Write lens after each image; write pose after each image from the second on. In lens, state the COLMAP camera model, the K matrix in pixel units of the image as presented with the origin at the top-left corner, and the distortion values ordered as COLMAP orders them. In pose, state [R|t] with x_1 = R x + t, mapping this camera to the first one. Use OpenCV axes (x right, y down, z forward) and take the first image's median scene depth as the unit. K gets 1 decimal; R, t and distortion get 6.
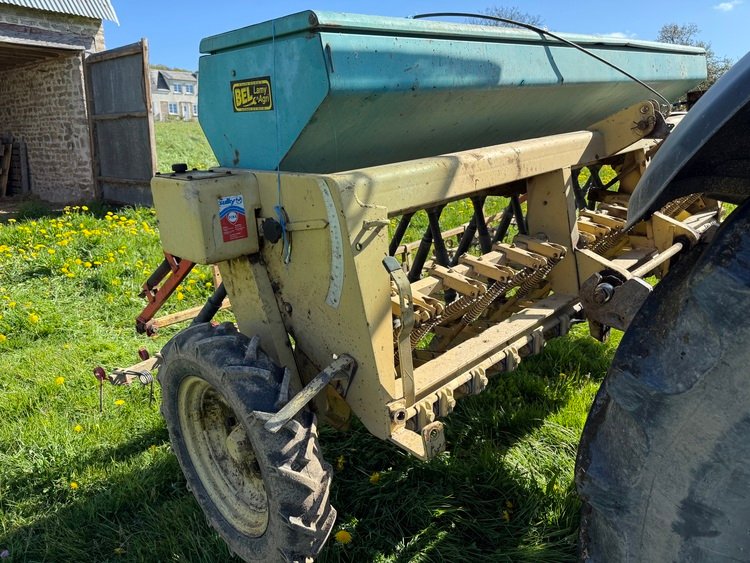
lens RADIAL K [[538.2, 0, 375.0], [0, 538.2, 281.5], [0, 0, 1]] dist [-0.003559, -0.002758]
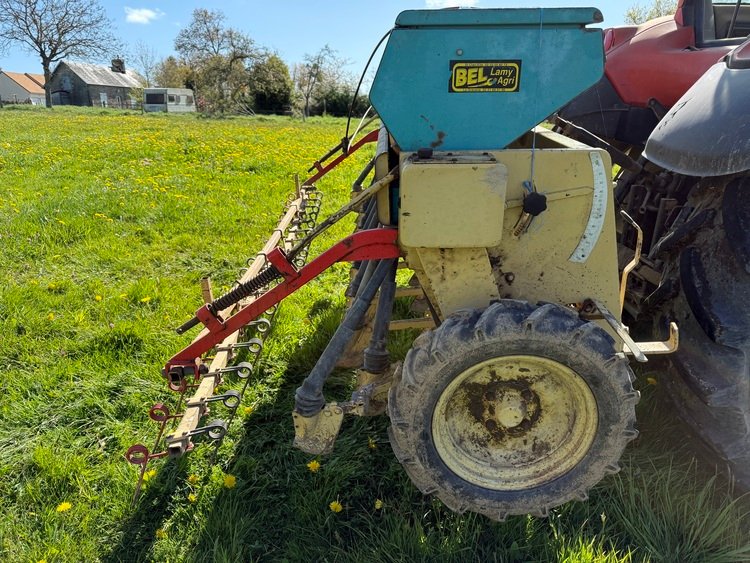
lens RADIAL K [[528.3, 0, 375.0], [0, 528.3, 281.5], [0, 0, 1]] dist [0.090584, -0.176567]
pose [[0.722215, -0.206006, 0.660278, -1.121274], [0.180044, 0.977700, 0.108108, -0.112766], [-0.667825, 0.040802, 0.743199, 0.401345]]
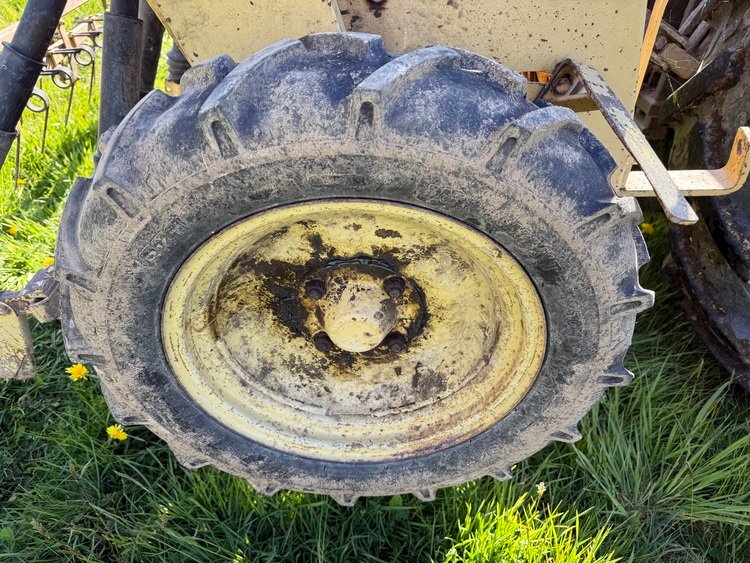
lens RADIAL K [[528.3, 0, 375.0], [0, 528.3, 281.5], [0, 0, 1]] dist [0.090584, -0.176567]
pose [[0.705370, -0.398119, 0.586476, -0.519942], [0.156008, 0.894281, 0.419432, 0.079118], [-0.691458, -0.204360, 0.692909, 0.694942]]
